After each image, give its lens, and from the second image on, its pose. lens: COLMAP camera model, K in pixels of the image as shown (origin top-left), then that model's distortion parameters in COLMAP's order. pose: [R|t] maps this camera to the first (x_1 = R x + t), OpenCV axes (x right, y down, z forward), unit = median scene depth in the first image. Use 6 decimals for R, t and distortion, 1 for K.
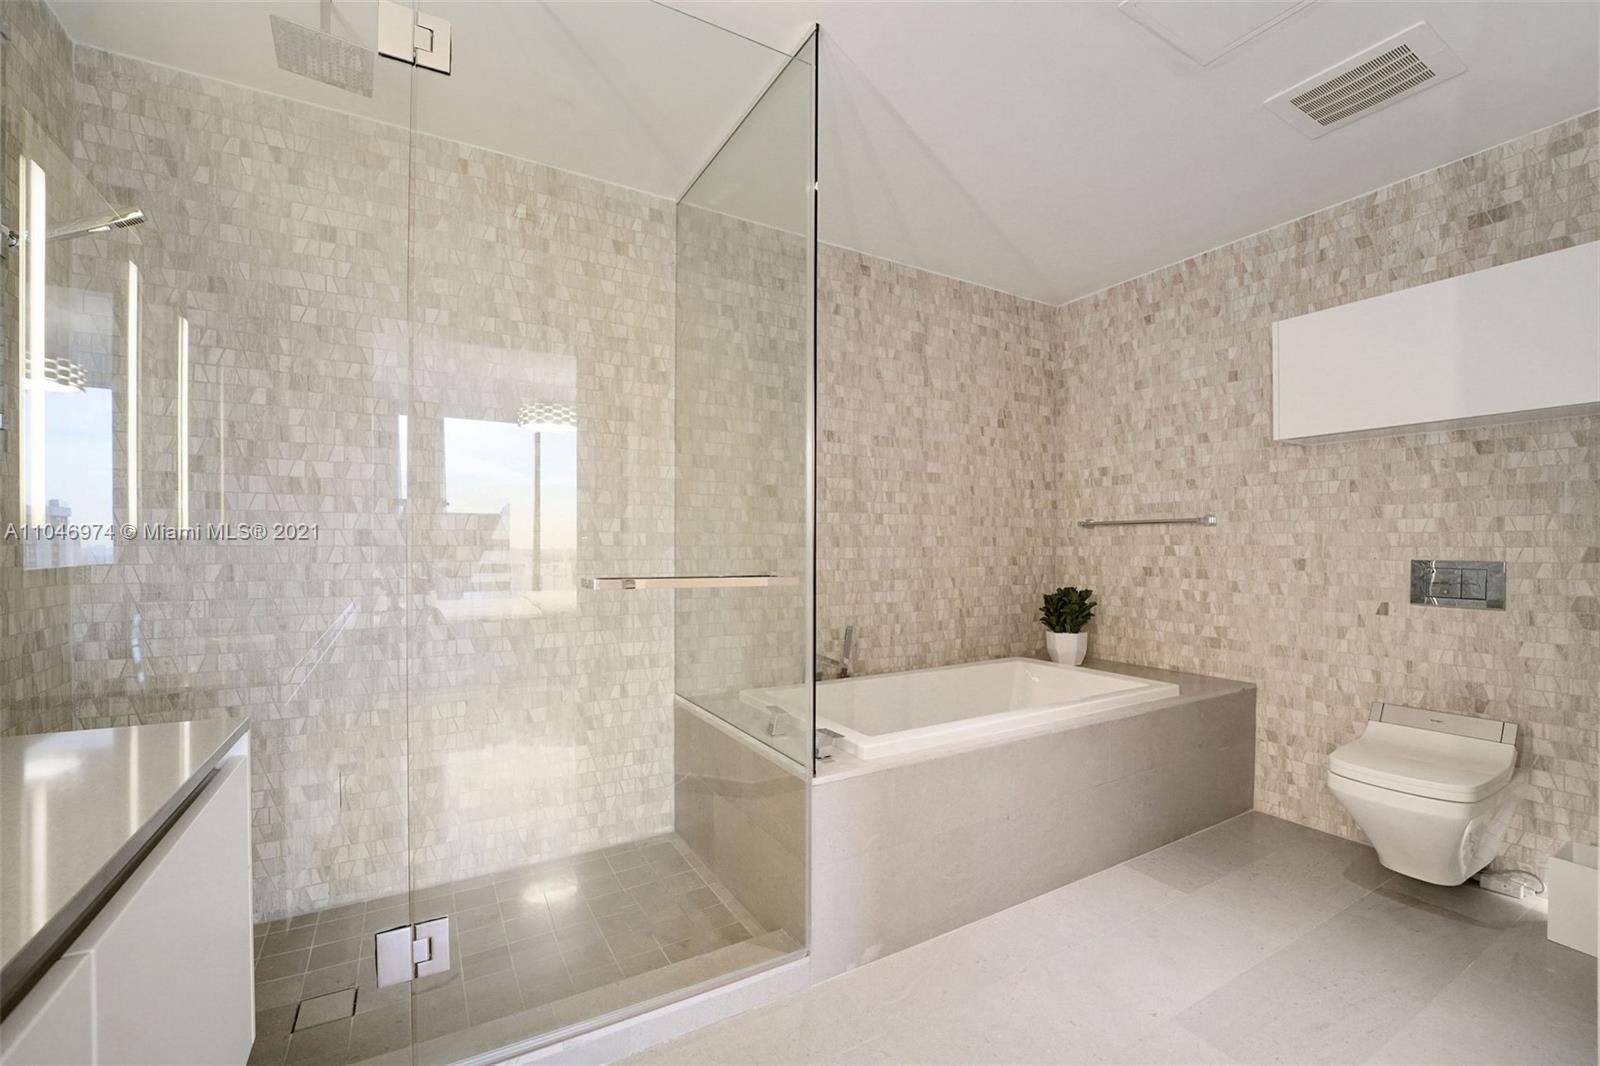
lens RADIAL K [[643.3, 0, 803.7], [0, 643.3, 547.3], [0, 0, 1]] dist [-0.016242, -0.000125]
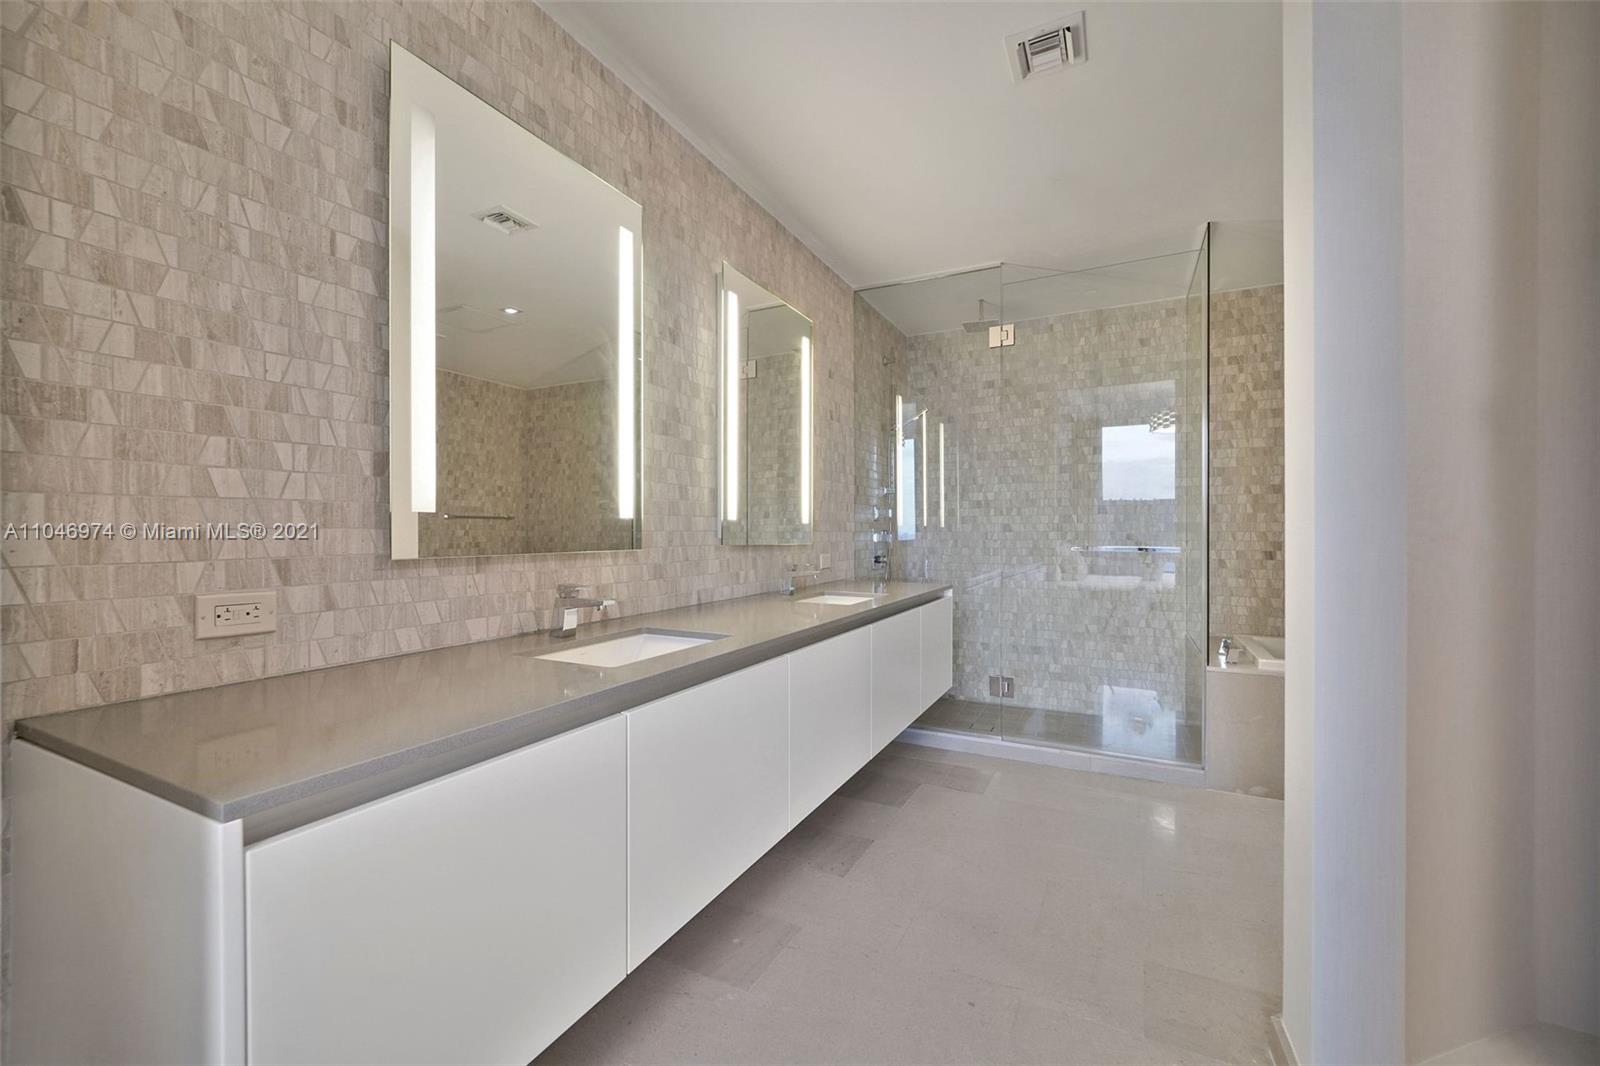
lens RADIAL K [[644.7, 0, 800.0], [0, 644.7, 533.0], [0, 0, 1]] dist [-0.008794, -0.000009]
pose [[0.534709, 0.001107, -0.845035, 0.679368], [0.003544, 0.999987, 0.003553, -0.008023], [0.845029, -0.004895, 0.534699, -0.644426]]
